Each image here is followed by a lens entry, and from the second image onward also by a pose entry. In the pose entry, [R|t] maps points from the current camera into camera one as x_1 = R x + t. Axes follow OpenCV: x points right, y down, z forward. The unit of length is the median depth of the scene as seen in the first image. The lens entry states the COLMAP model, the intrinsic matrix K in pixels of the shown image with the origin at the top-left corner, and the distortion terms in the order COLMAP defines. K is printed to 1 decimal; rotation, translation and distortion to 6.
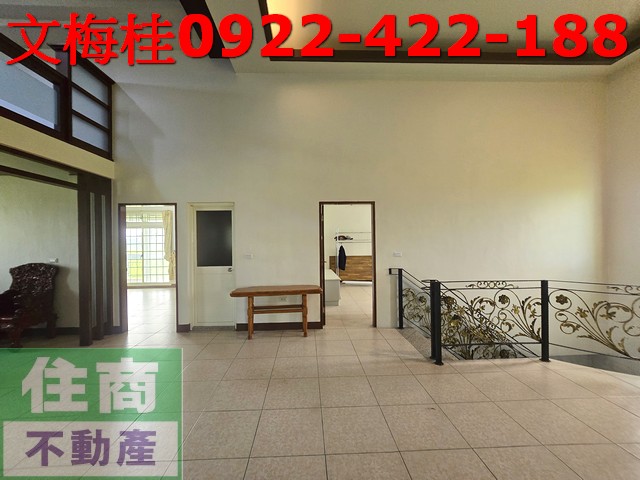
lens RADIAL K [[268.6, 0, 313.2], [0, 268.6, 242.5], [0, 0, 1]] dist [-0.001452, -0.000121]
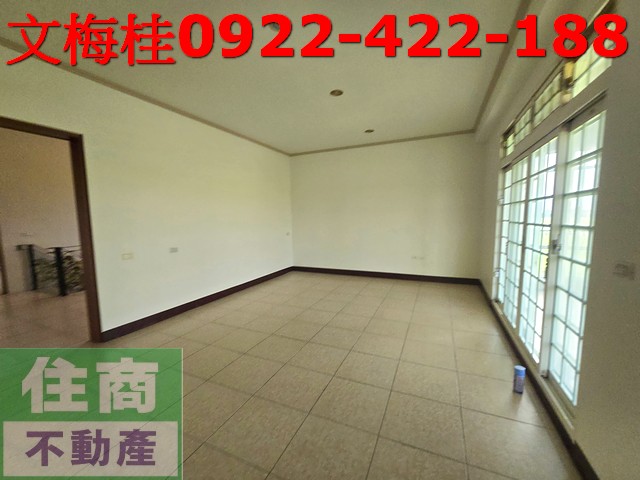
lens RADIAL K [[268.6, 0, 313.2], [0, 268.6, 242.5], [0, 0, 1]] dist [-0.001452, -0.000121]
pose [[0.452305, -0.081811, 0.888103, -0.209403], [0.013190, 0.996289, 0.085059, -0.004784], [-0.891766, -0.026758, 0.451705, -0.811850]]
